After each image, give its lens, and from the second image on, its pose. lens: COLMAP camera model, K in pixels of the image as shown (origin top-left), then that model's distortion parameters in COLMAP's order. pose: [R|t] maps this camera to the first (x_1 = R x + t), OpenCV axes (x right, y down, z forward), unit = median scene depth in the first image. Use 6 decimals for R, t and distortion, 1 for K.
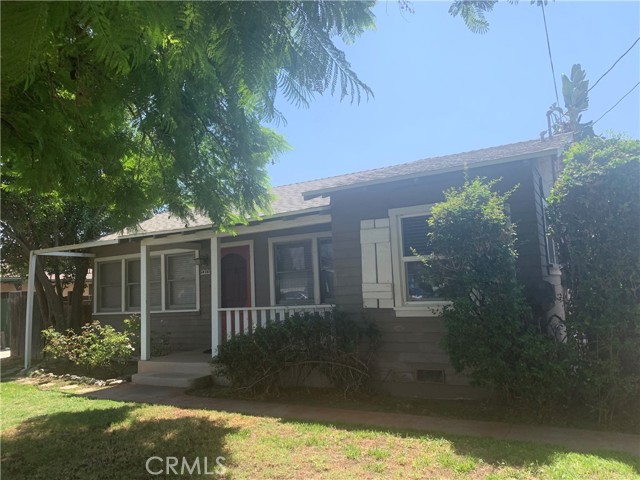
lens RADIAL K [[482.2, 0, 328.8], [0, 482.2, 236.5], [0, 0, 1]] dist [0.057835, -0.079106]
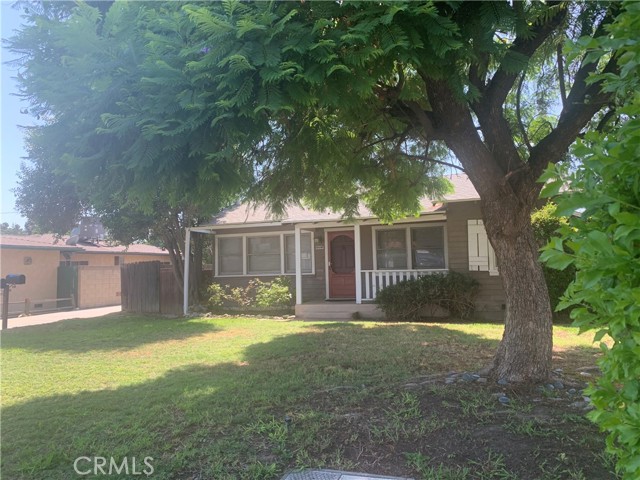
lens RADIAL K [[489.2, 0, 320.0], [0, 489.2, 240.0], [0, 0, 1]] dist [0.005233, -0.002842]
pose [[0.986859, 0.027118, 0.159291, -0.622498], [-0.035383, 0.998158, 0.049285, -0.024745], [-0.157661, -0.054274, 0.986001, -0.538917]]
